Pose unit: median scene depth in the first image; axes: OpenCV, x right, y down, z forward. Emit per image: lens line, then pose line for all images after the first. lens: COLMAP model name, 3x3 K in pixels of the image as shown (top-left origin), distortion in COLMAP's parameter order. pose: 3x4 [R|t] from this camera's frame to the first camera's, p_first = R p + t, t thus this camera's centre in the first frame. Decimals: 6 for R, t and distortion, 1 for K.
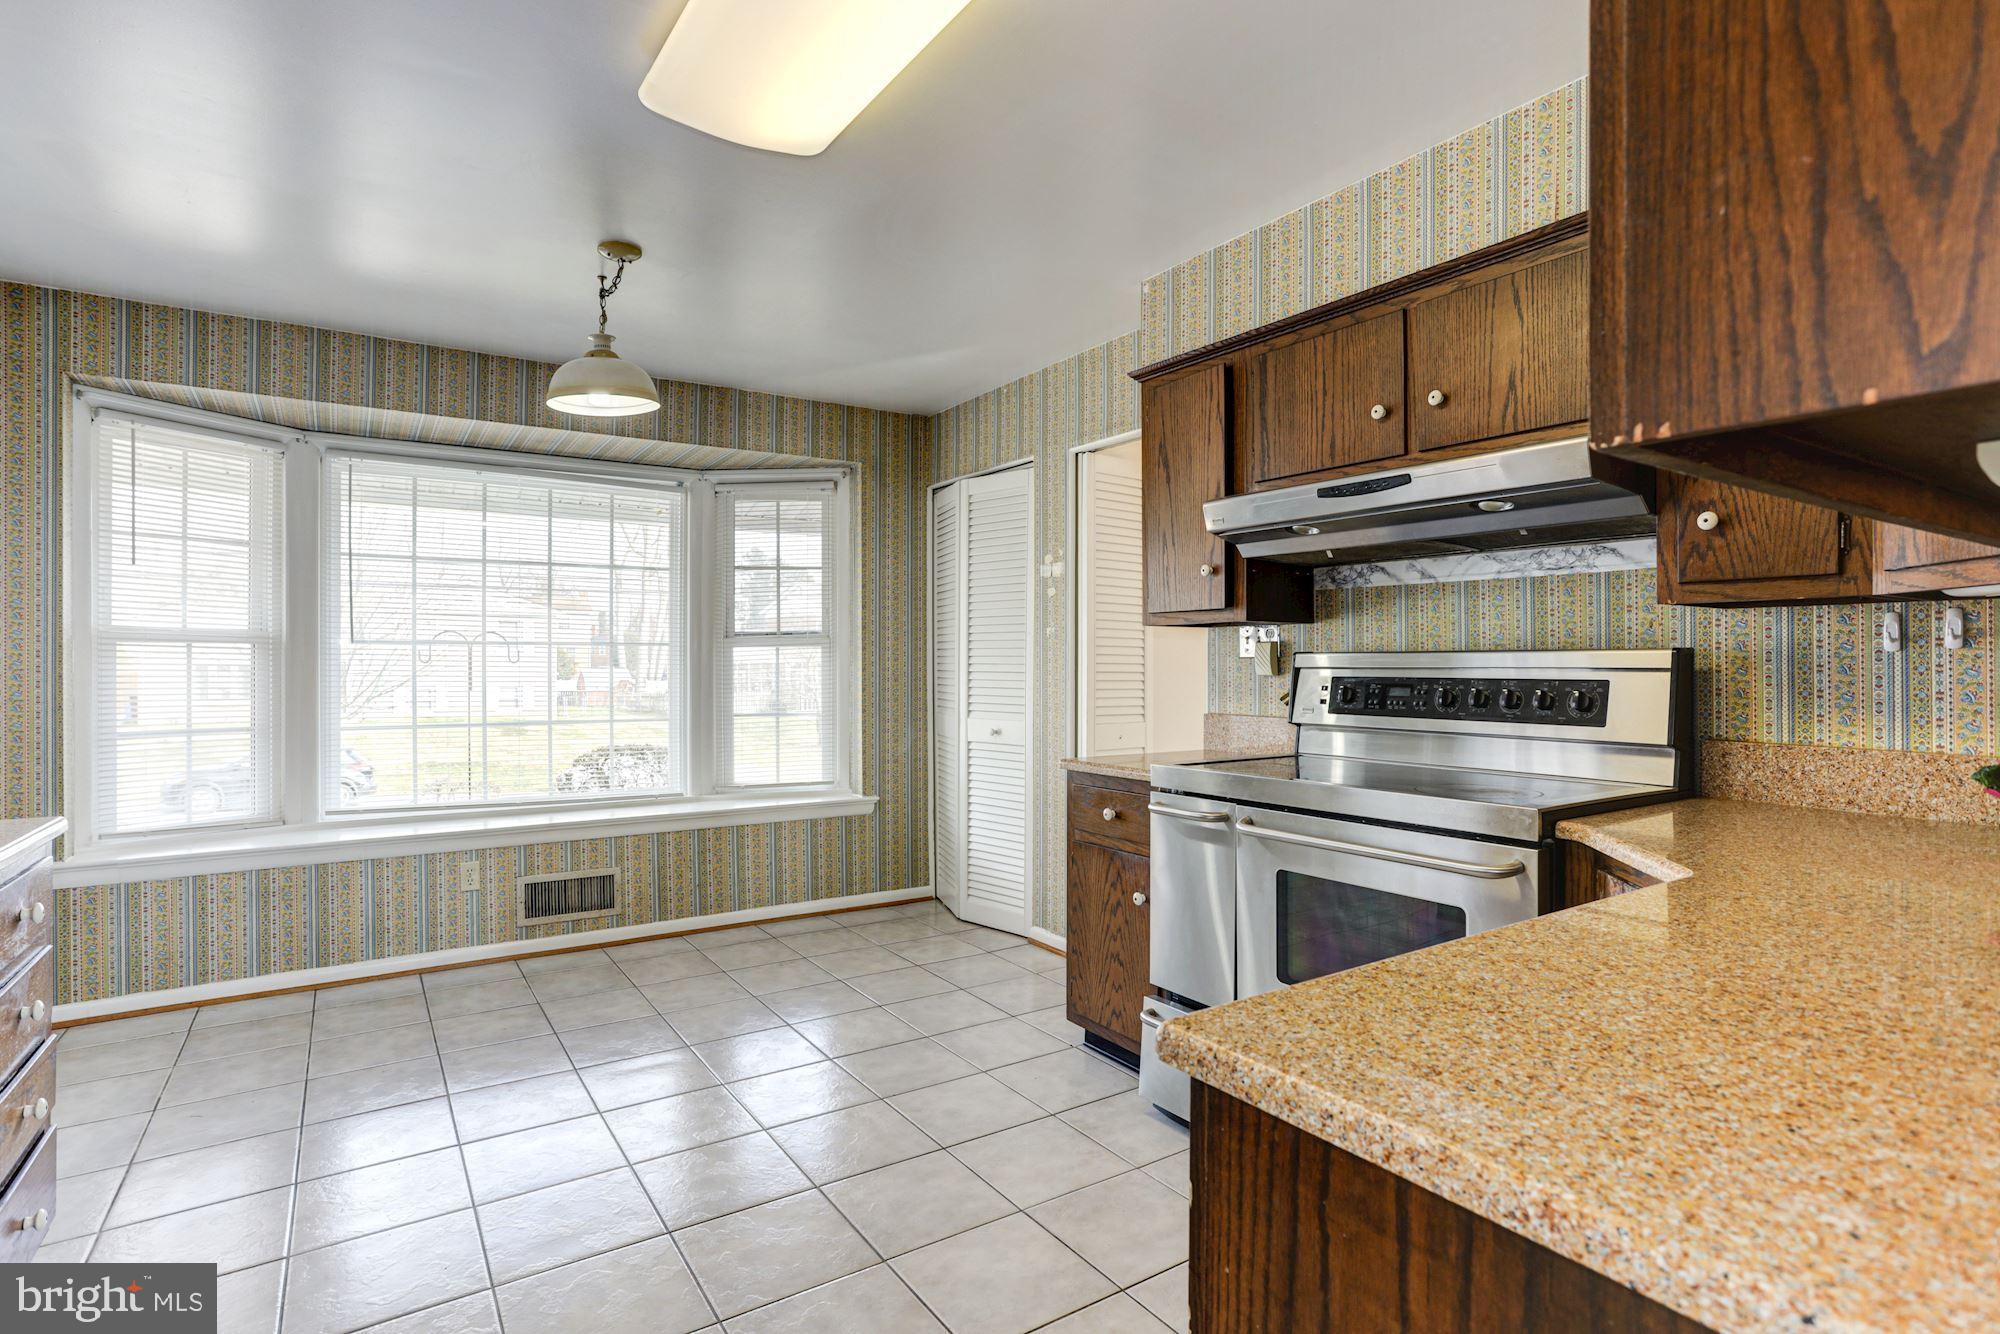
lens RADIAL K [[978.9, 0, 990.8], [0, 978.9, 669.6], [0, 0, 1]] dist [-0.049840, 0.000832]
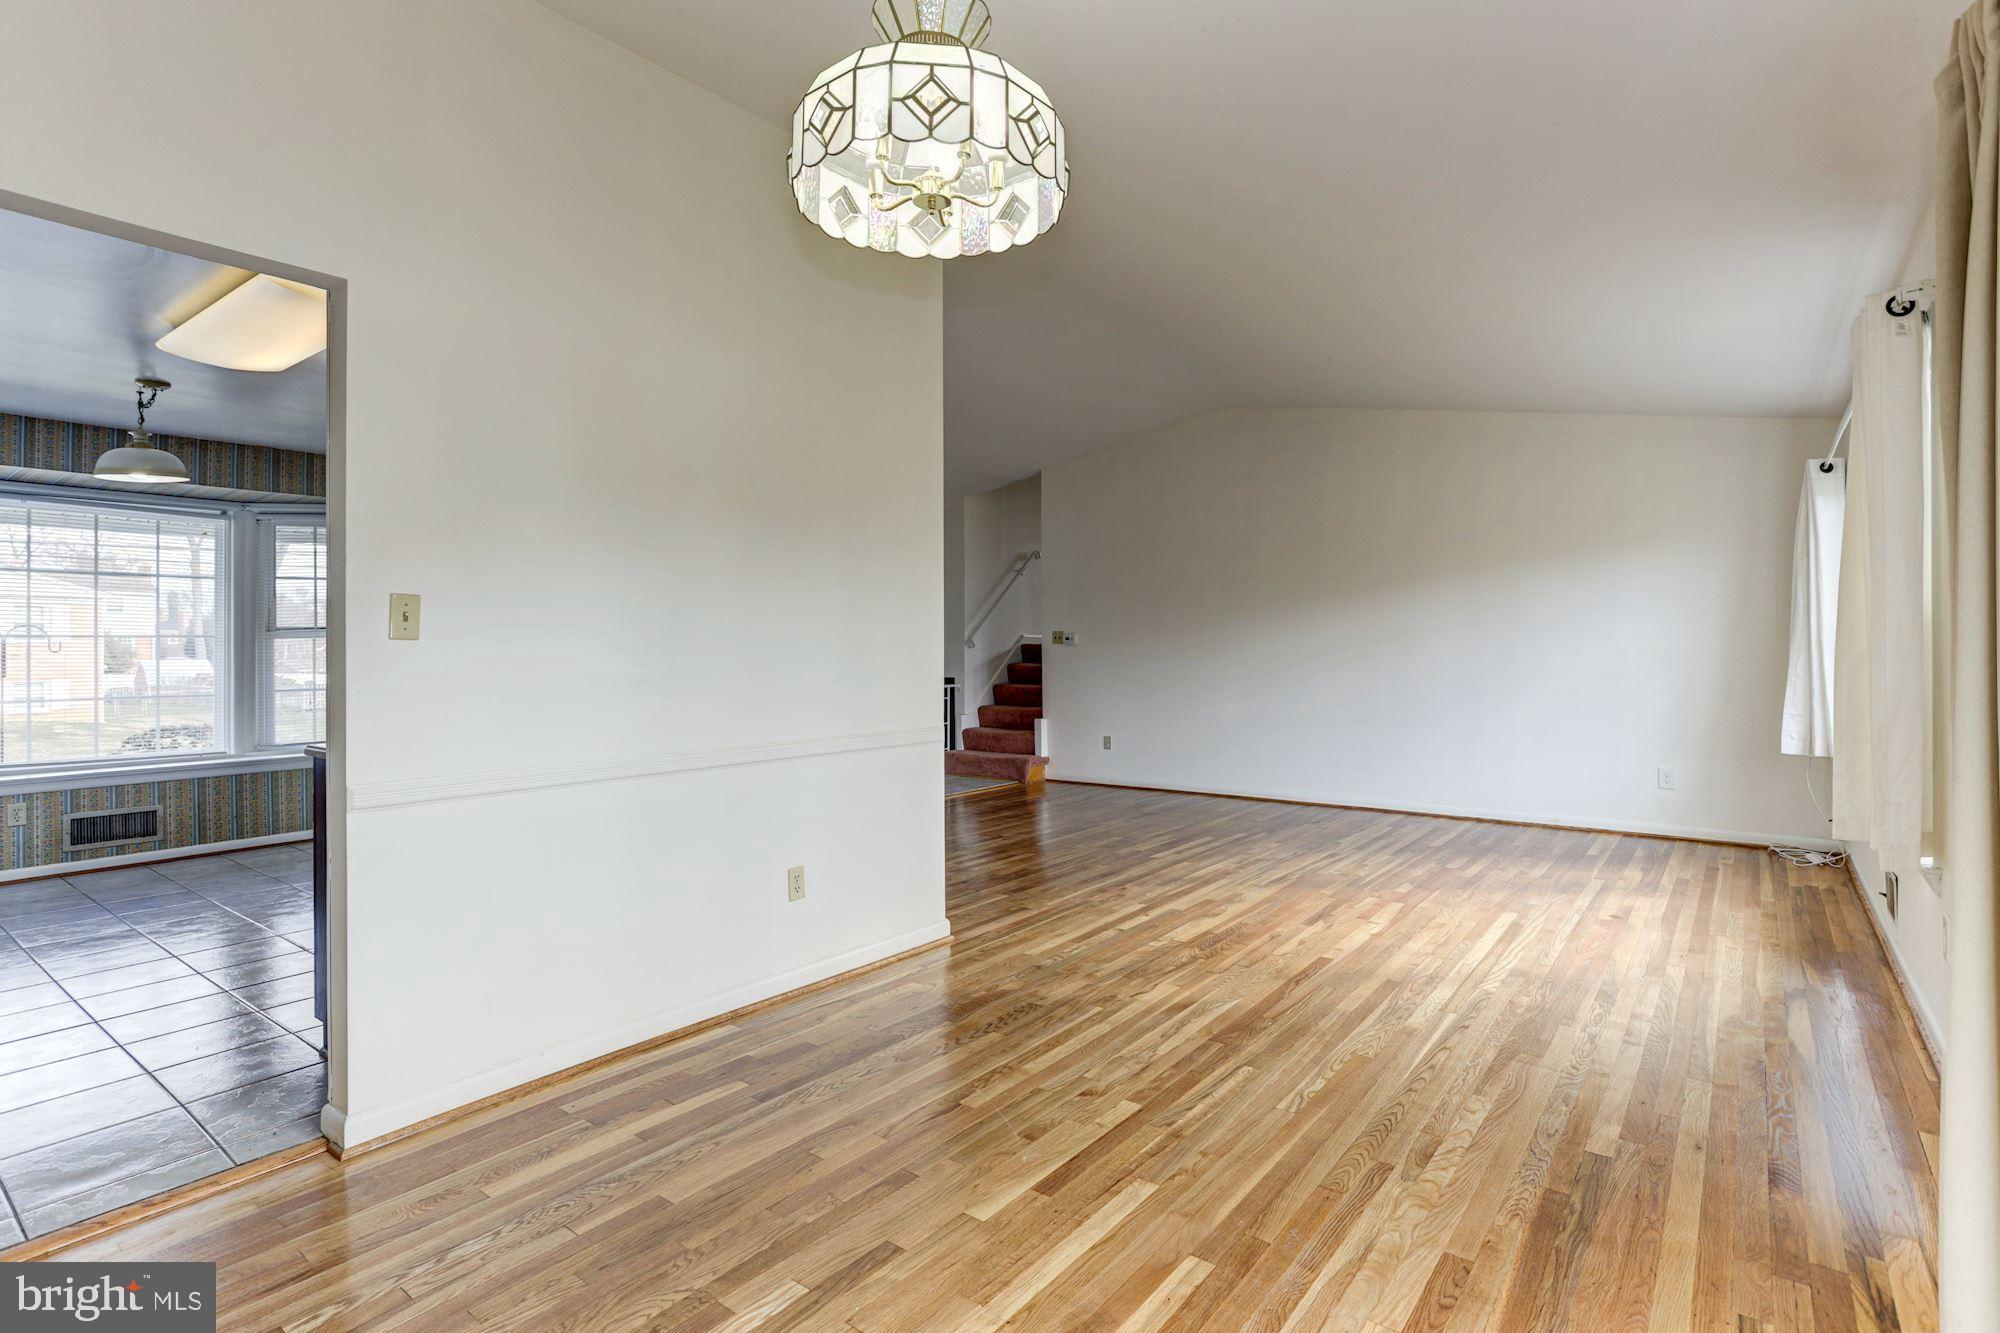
lens RADIAL K [[958.4, 0, 1010.5], [0, 958.4, 650.3], [0, 0, 1]] dist [-0.018226, 0.005386]
pose [[0.941925, -0.001360, 0.335821, 0.276379], [0.004566, 0.999951, -0.008757, 0.009389], [-0.335793, 0.009782, 0.941885, -0.614816]]
